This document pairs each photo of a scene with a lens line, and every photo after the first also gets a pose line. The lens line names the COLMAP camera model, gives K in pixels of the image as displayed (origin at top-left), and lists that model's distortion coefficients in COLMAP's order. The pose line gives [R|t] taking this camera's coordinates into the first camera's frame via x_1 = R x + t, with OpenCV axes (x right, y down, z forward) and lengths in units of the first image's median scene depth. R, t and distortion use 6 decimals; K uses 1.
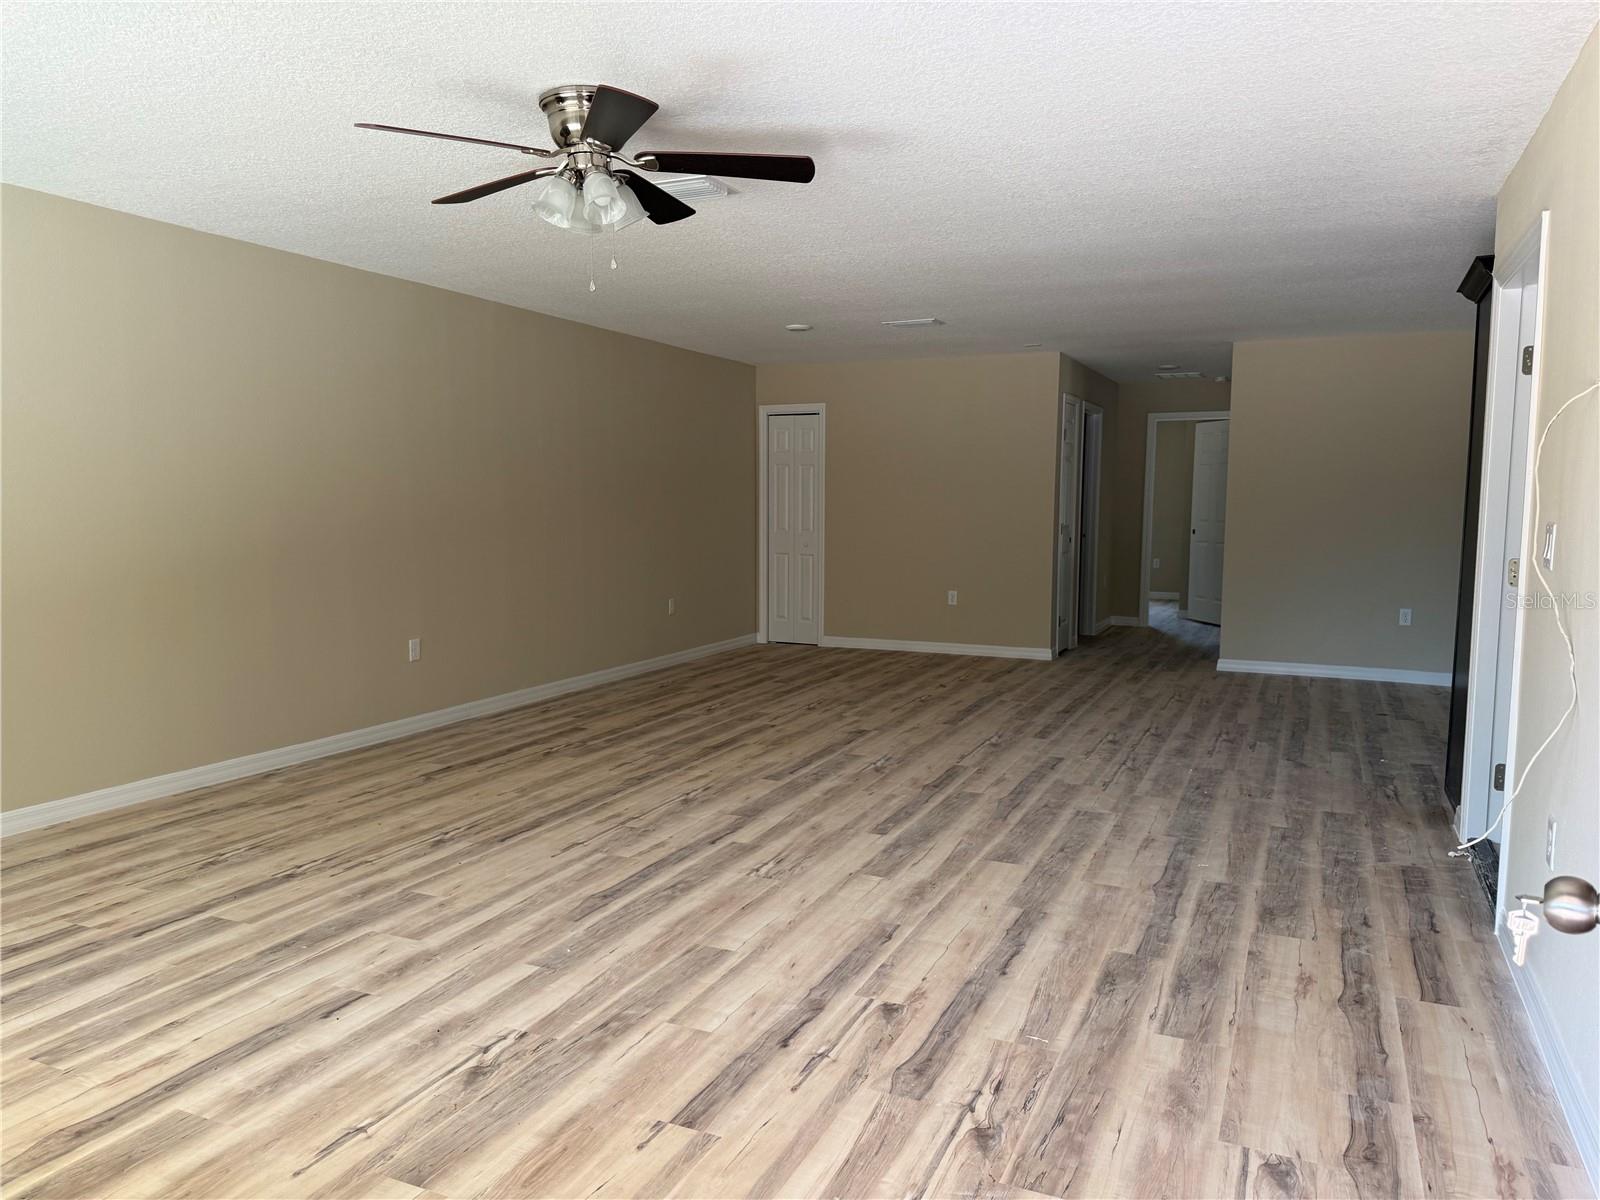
lens RADIAL K [[1152.7, 0, 822.1], [0, 1152.7, 599.0], [0, 0, 1]] dist [0.155873, -0.331651]
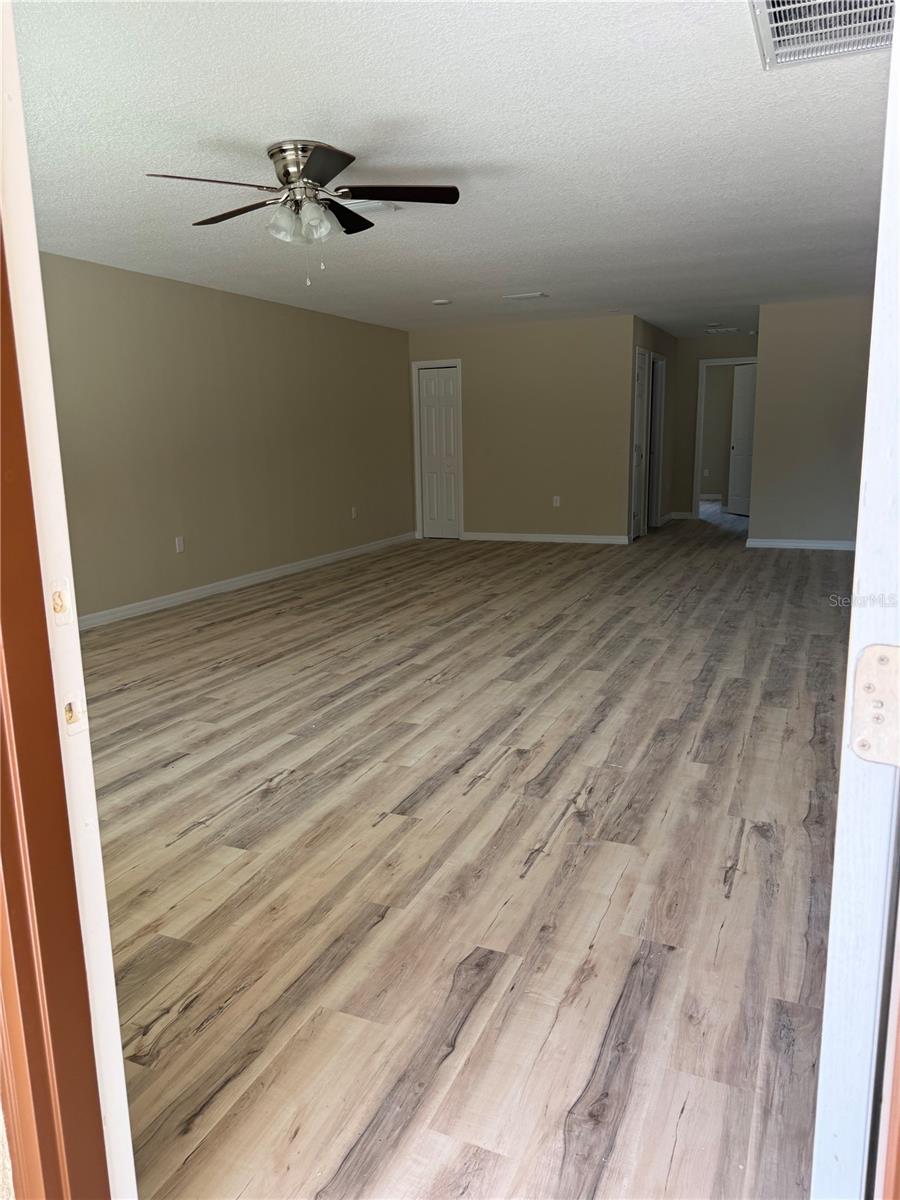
lens RADIAL K [[864.5, 0, 450.0], [0, 864.5, 600.0], [0, 0, 1]] dist [0.155873, -0.331651]
pose [[0.999632, -0.025187, -0.010040, -0.016971], [0.026081, 0.994446, 0.101967, 0.017562], [0.007416, -0.102191, 0.994737, -0.116605]]
